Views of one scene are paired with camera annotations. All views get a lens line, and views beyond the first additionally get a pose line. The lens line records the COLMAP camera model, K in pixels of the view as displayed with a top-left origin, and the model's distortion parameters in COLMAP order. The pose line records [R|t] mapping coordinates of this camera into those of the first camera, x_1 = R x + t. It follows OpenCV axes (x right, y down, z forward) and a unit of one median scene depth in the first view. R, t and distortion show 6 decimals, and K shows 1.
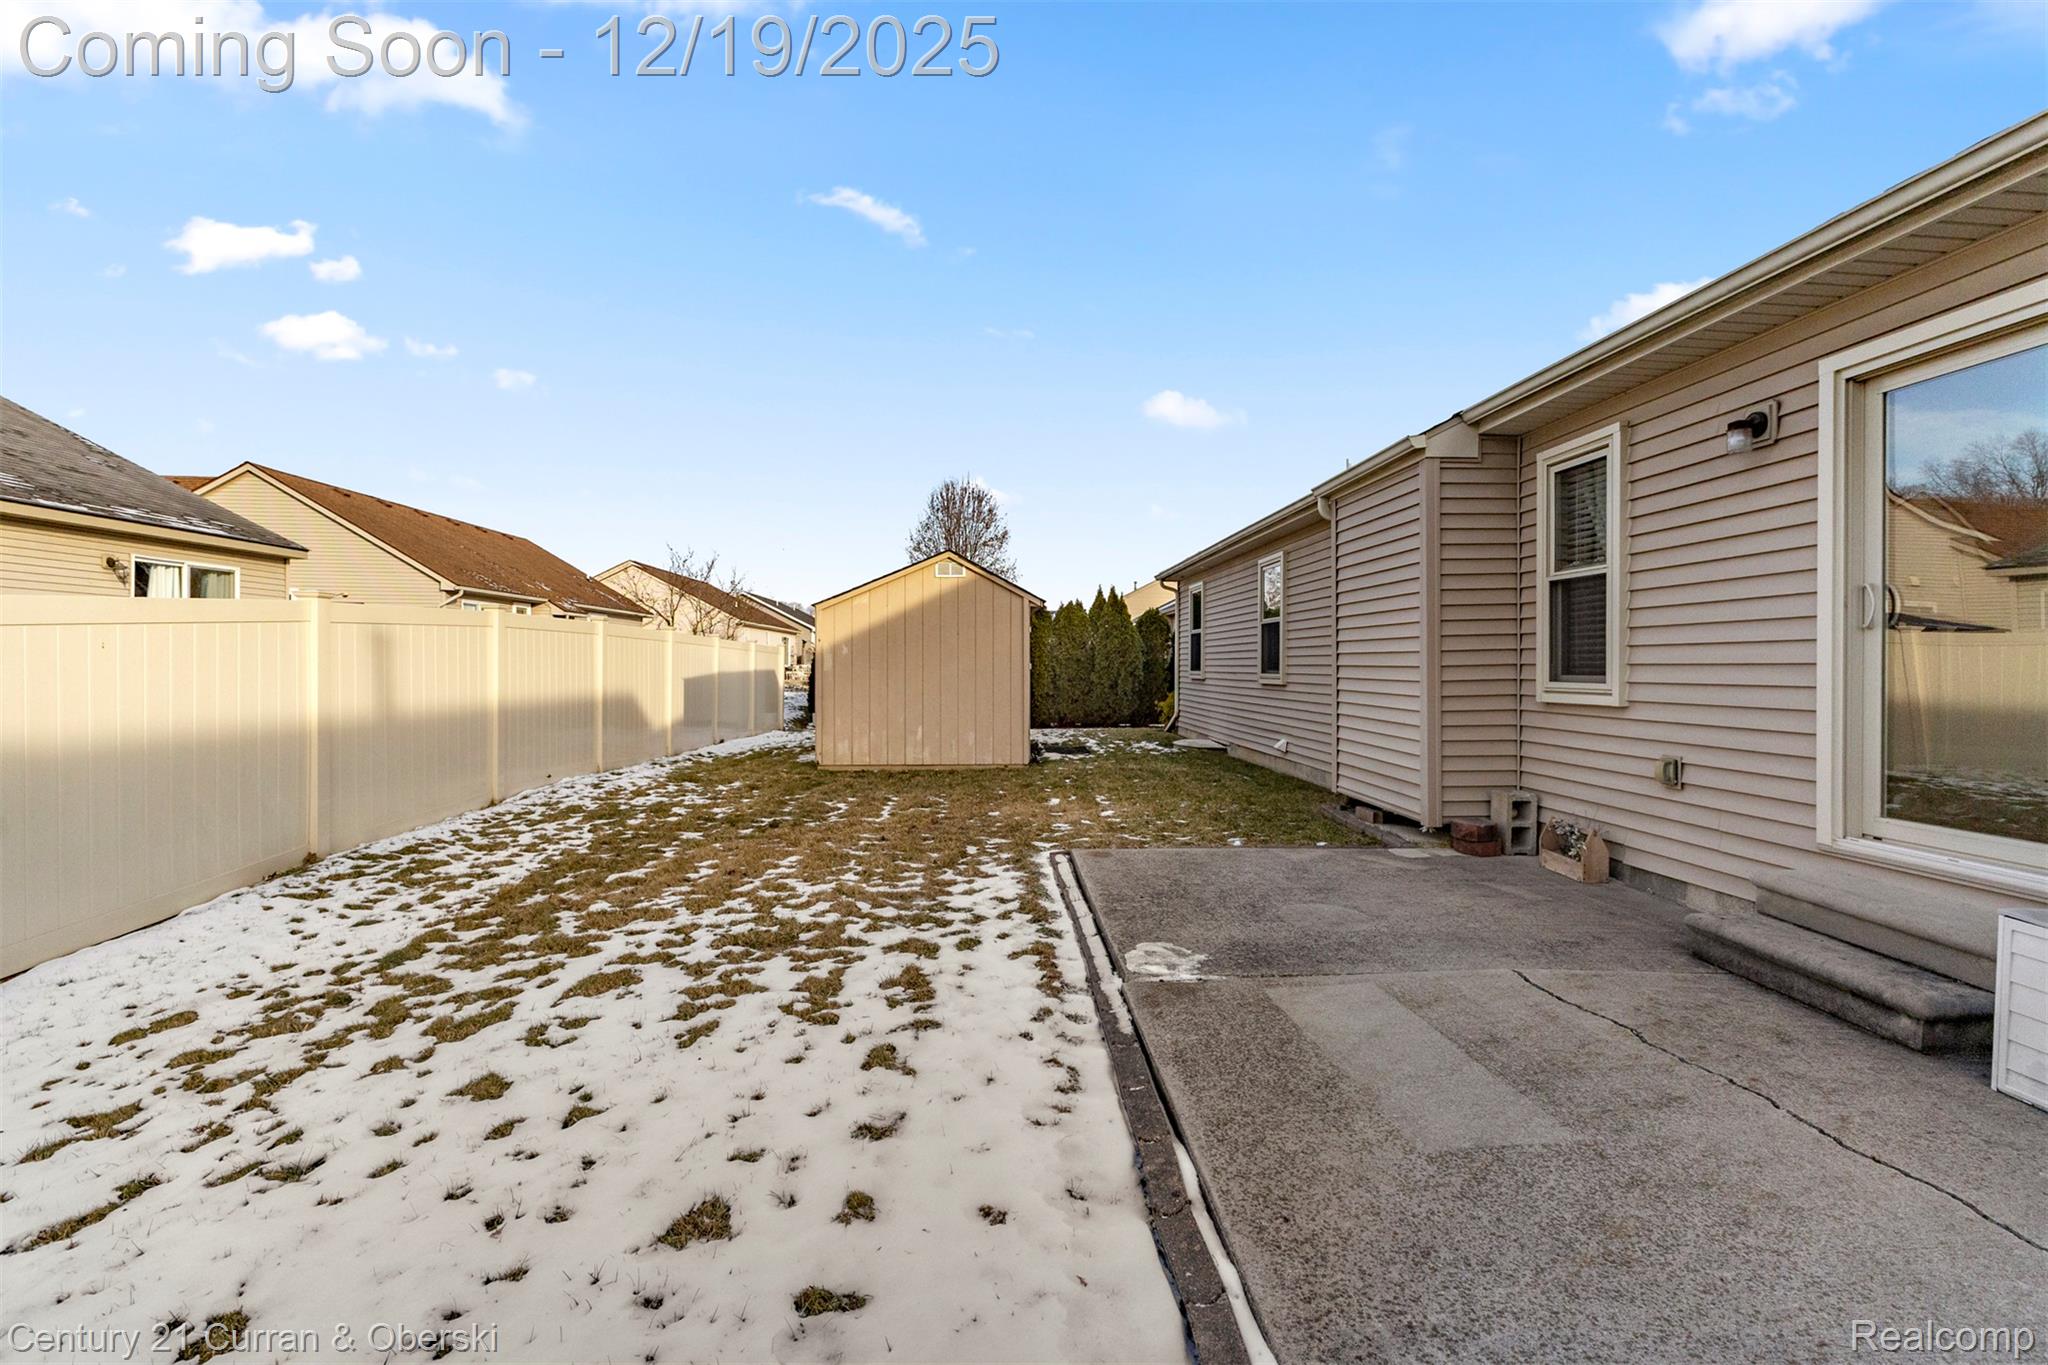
lens RADIAL K [[908.7, 0, 1034.1], [0, 908.7, 676.4], [0, 0, 1]] dist [0.010153, -0.000392]
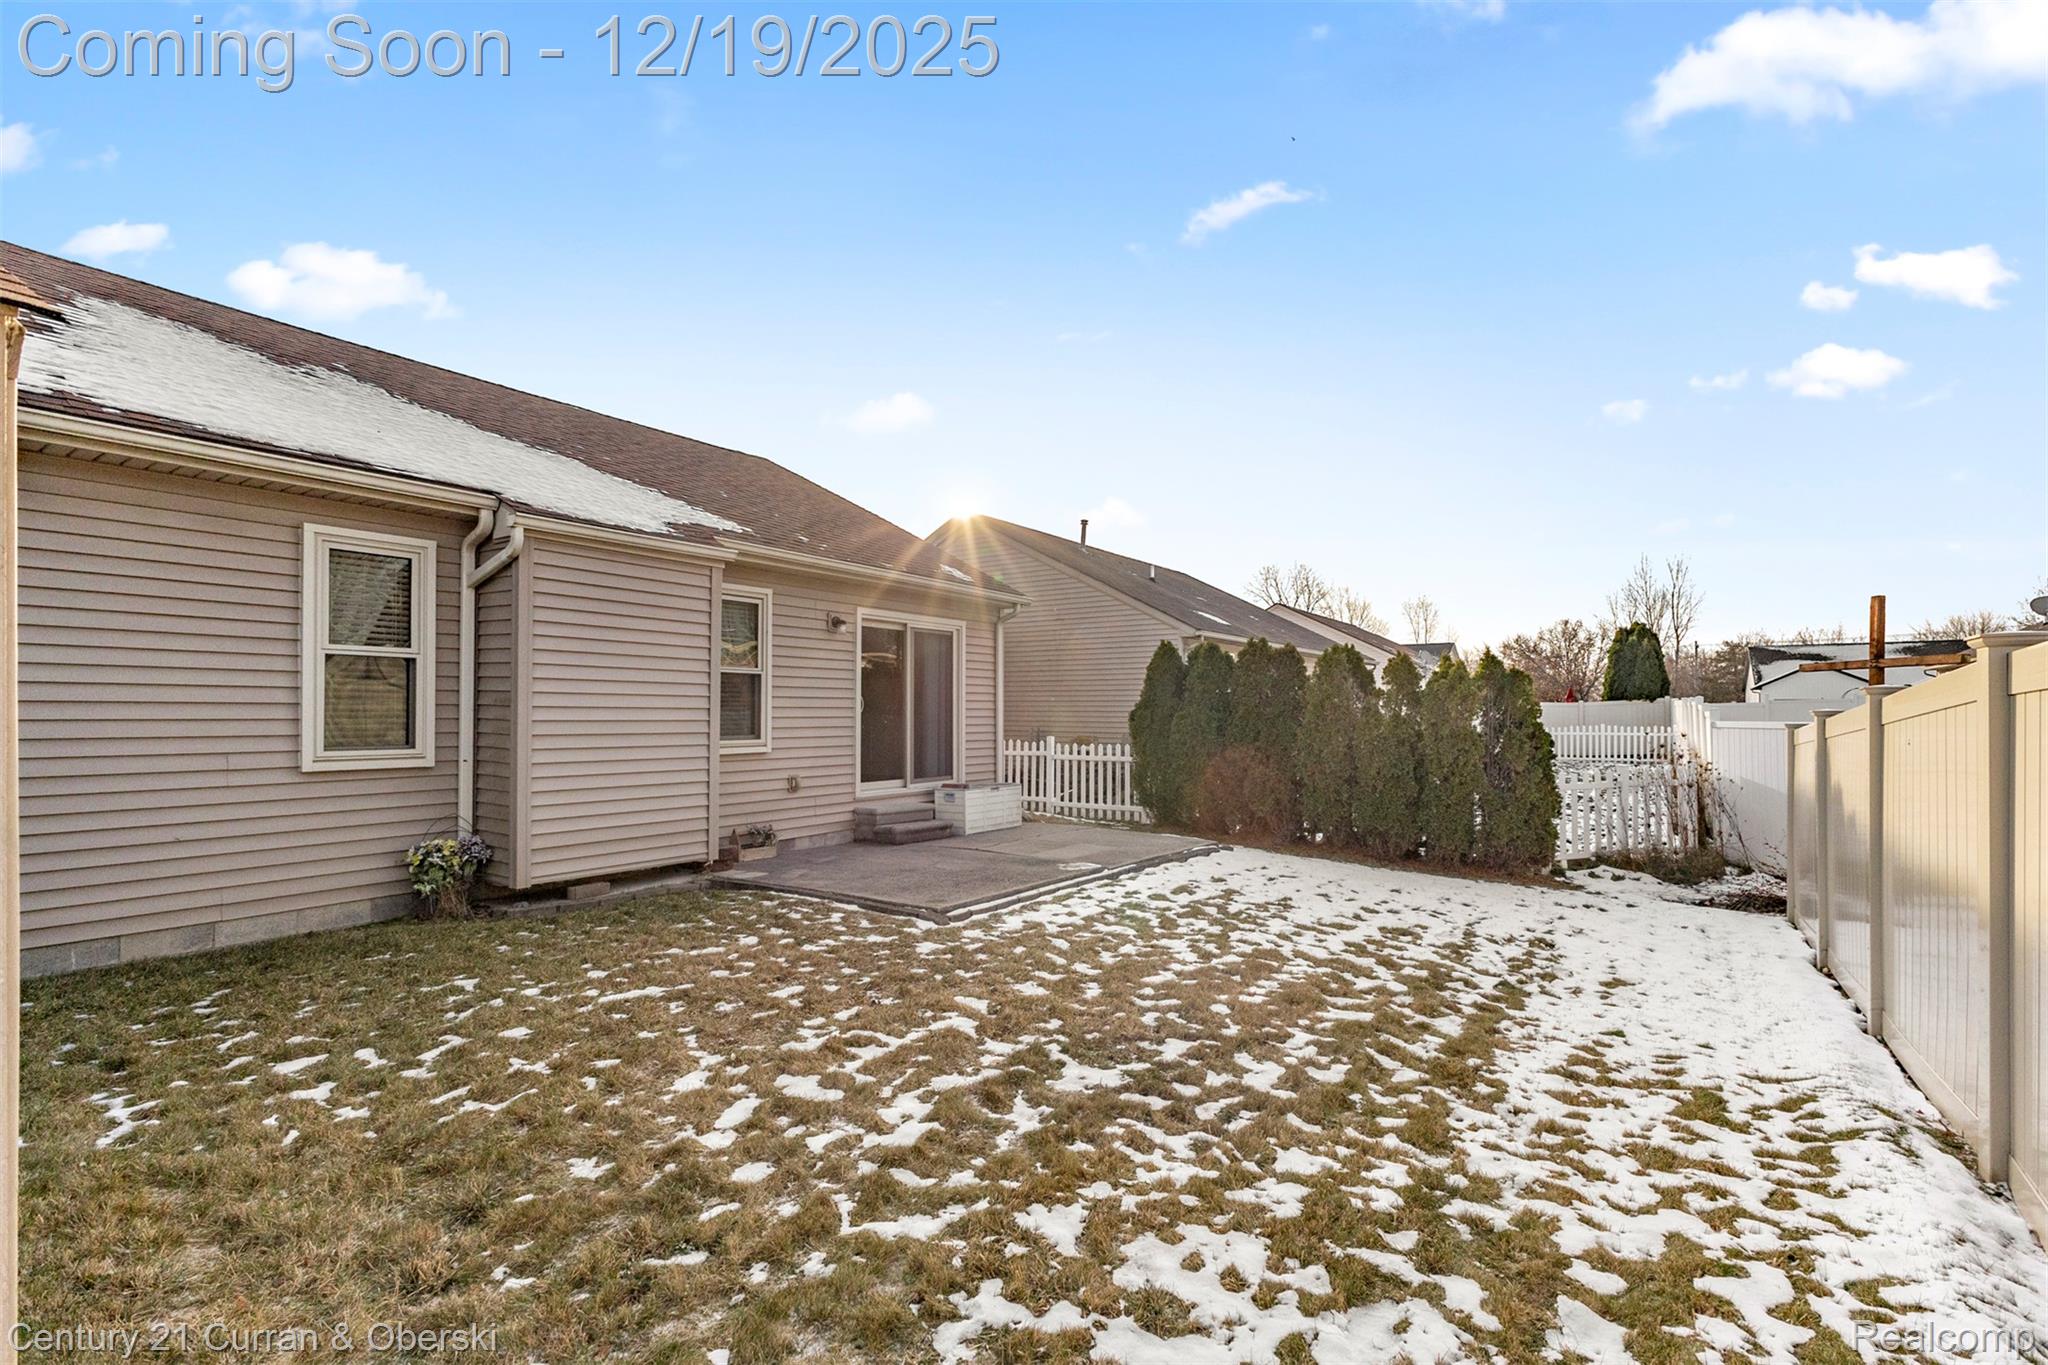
lens RADIAL K [[908.8, 0, 1029.3], [0, 908.8, 648.2], [0, 0, 1]] dist [0.000165, 0.000222]
pose [[-0.792716, 0.034286, 0.608626, -0.836465], [0.002820, 0.998613, -0.052582, -0.074264], [-0.609585, -0.039966, -0.791713, 2.111770]]
